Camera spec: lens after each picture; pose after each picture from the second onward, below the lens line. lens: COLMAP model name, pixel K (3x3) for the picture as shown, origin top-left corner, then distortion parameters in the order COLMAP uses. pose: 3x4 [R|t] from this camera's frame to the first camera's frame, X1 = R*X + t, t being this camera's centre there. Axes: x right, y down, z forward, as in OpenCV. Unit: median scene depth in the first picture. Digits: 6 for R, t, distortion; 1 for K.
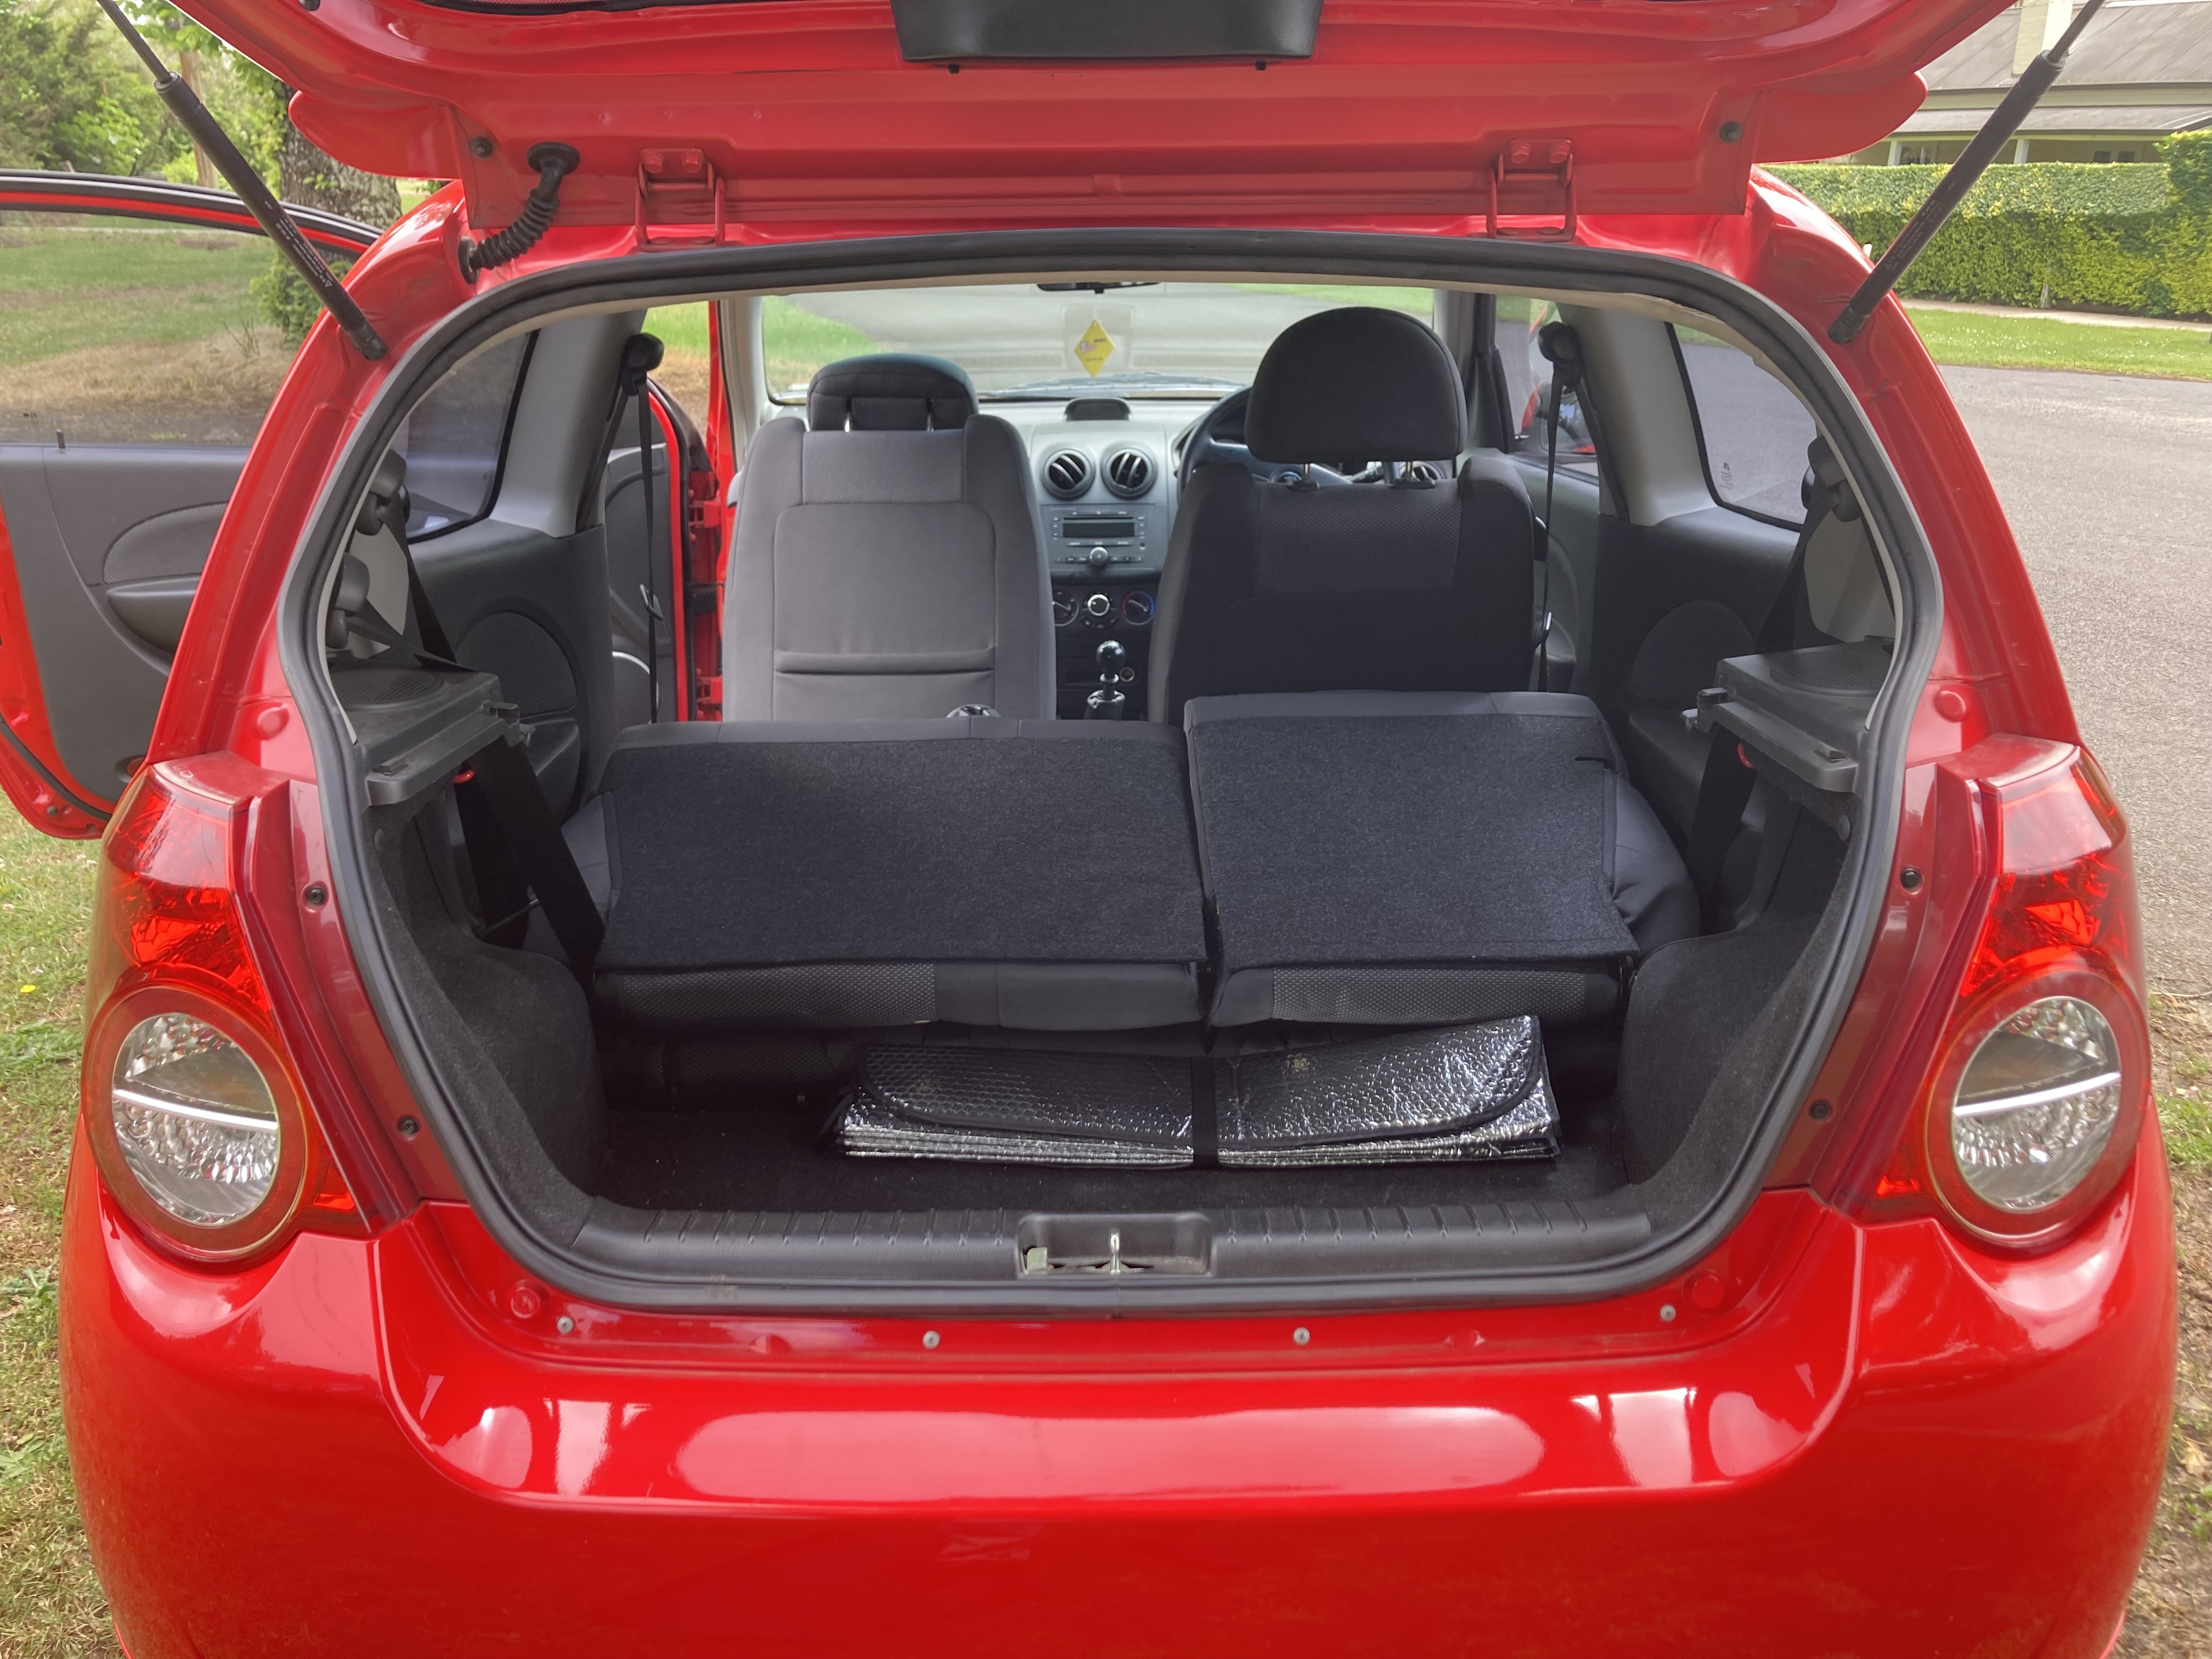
lens RADIAL K [[1797.9, 0, 1089.0], [0, 1797.9, 819.3], [0, 0, 1]] dist [0.003725, 0.020271]
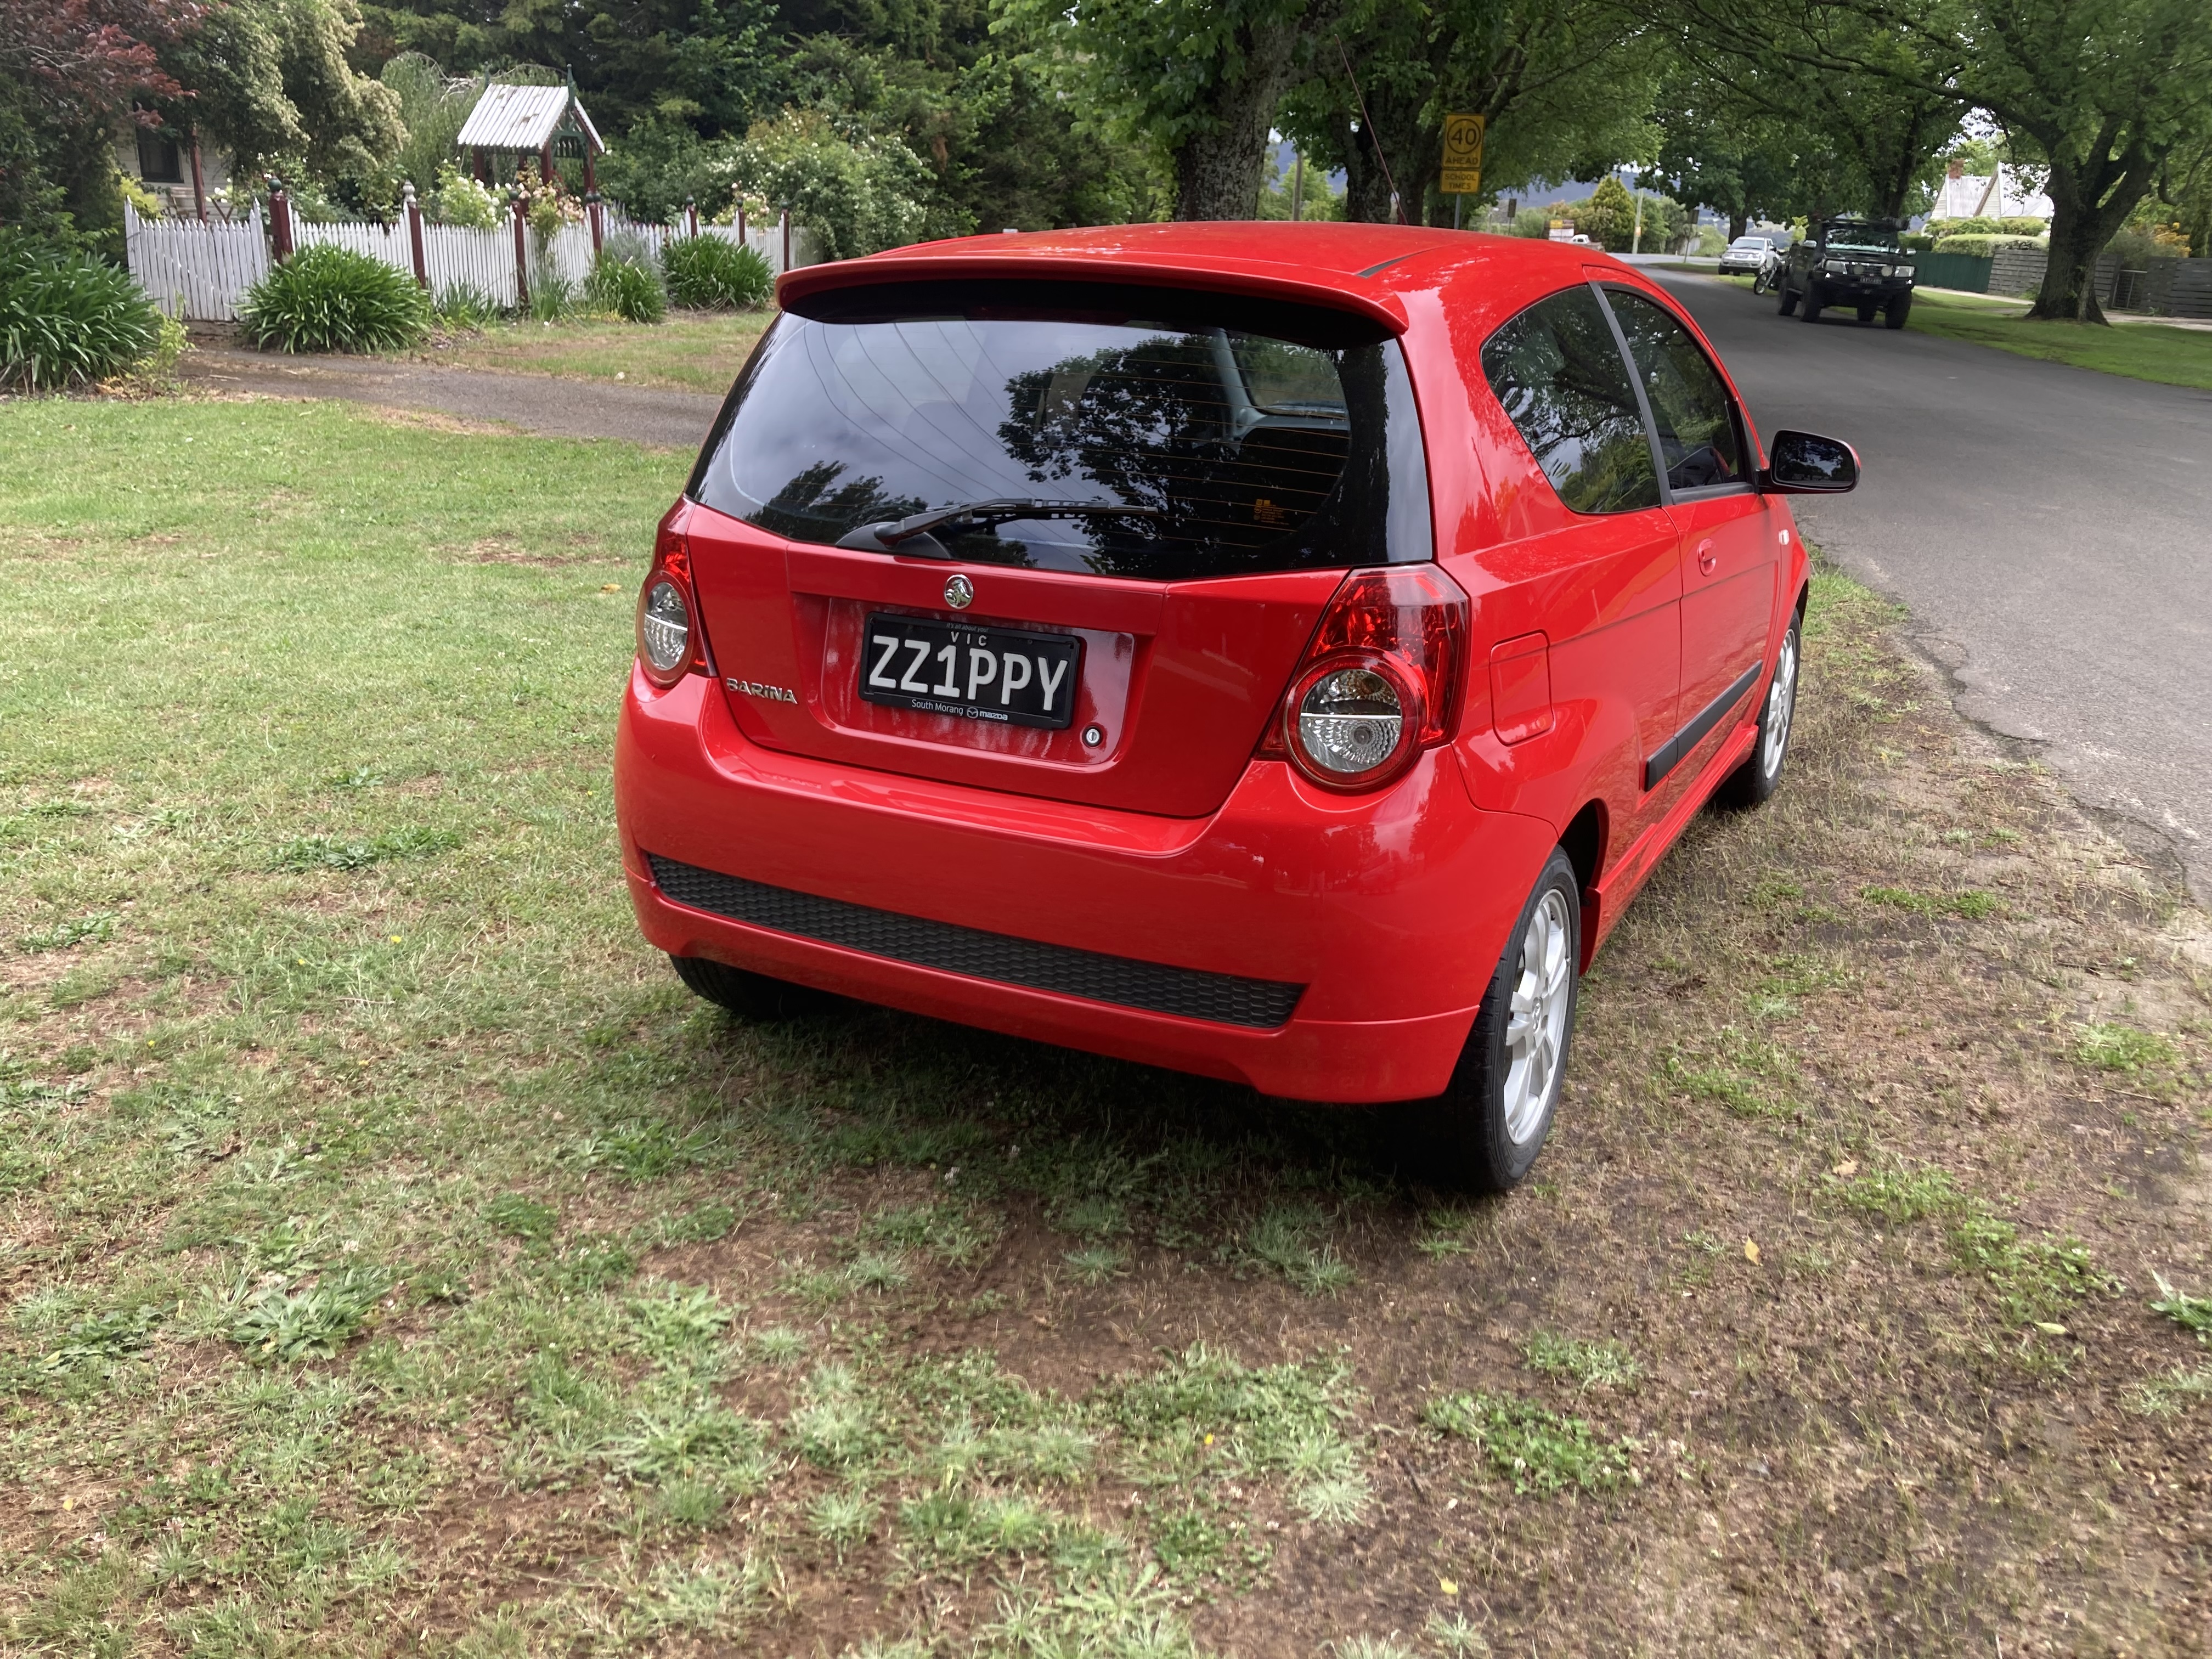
lens RADIAL K [[1797.9, 0, 1108.6], [0, 1797.9, 818.5], [0, 0, 1]] dist [0.003725, 0.020271]
pose [[0.888235, 0.162255, -0.429782, 0.123729], [-0.176474, 0.984281, 0.006875, 0.031667], [0.424142, 0.069739, 0.902906, -0.103678]]
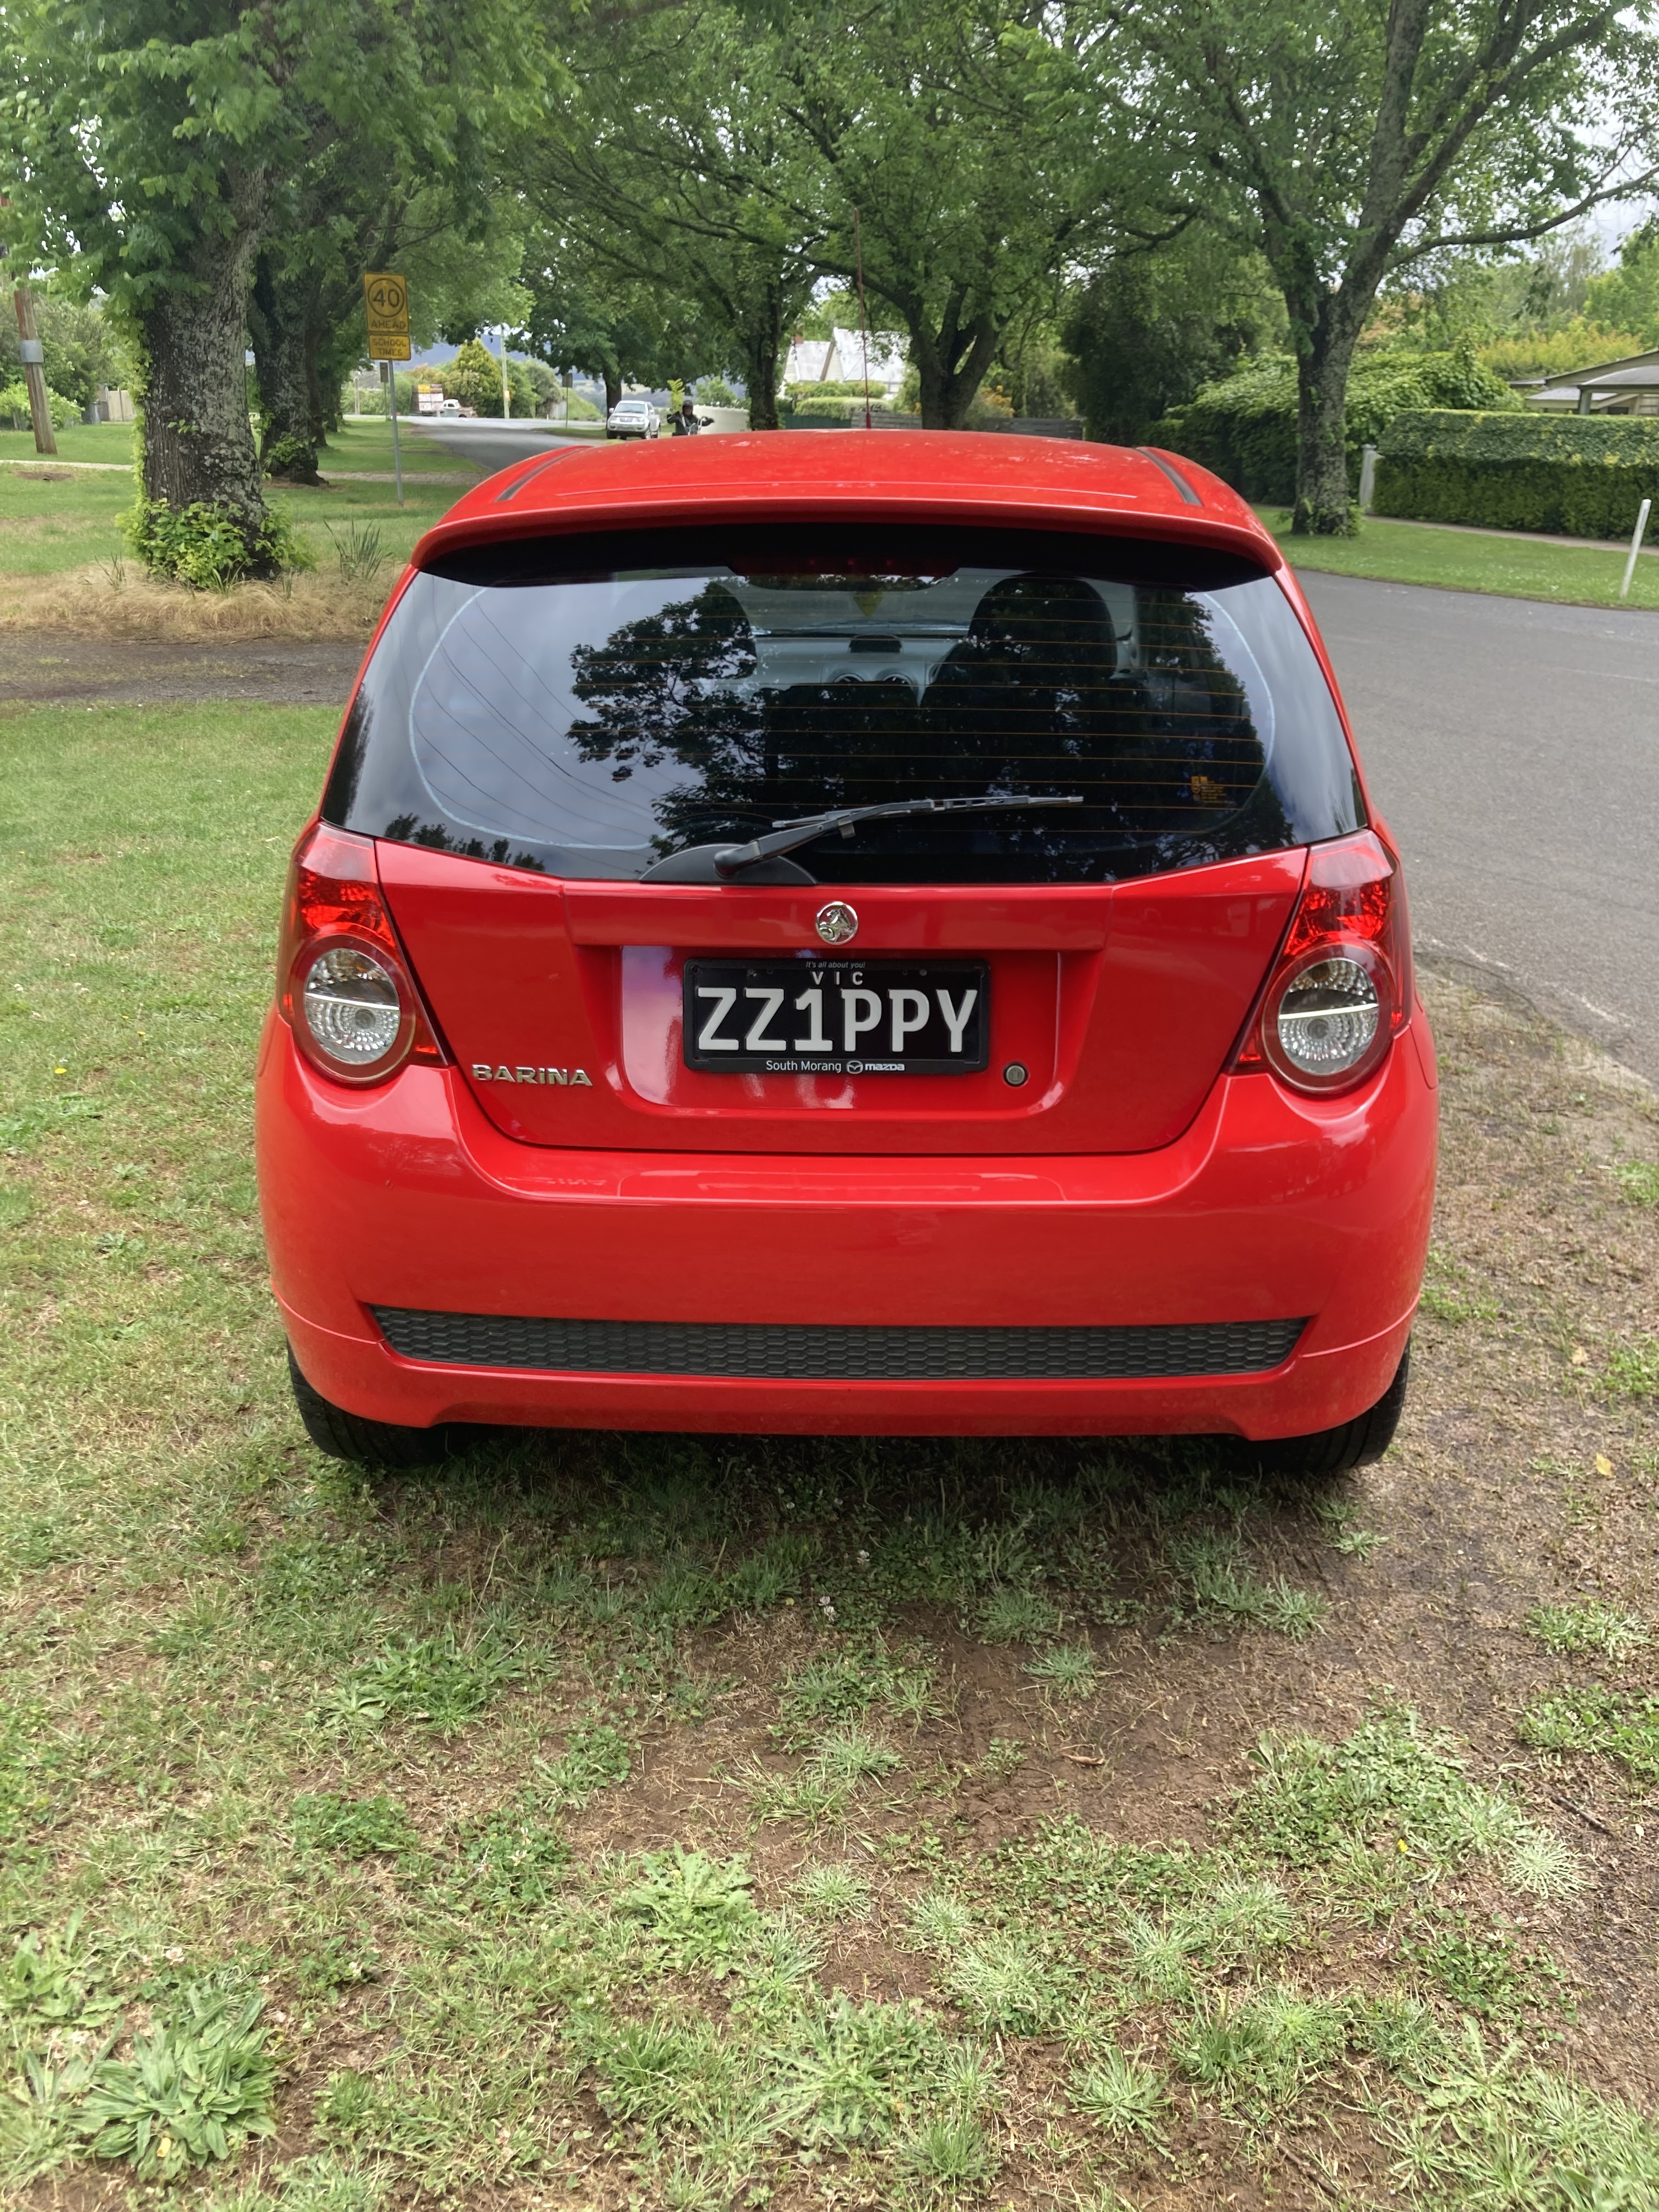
lens RADIAL K [[1797.9, 0, 852.1], [0, 1797.9, 1126.9], [0, 0, 1]] dist [0.003725, 0.020271]
pose [[0.999561, 0.020195, -0.021659, 0.007650], [-0.019434, 0.999206, 0.034781, 0.022441], [0.022344, -0.034345, 0.999160, -0.091411]]
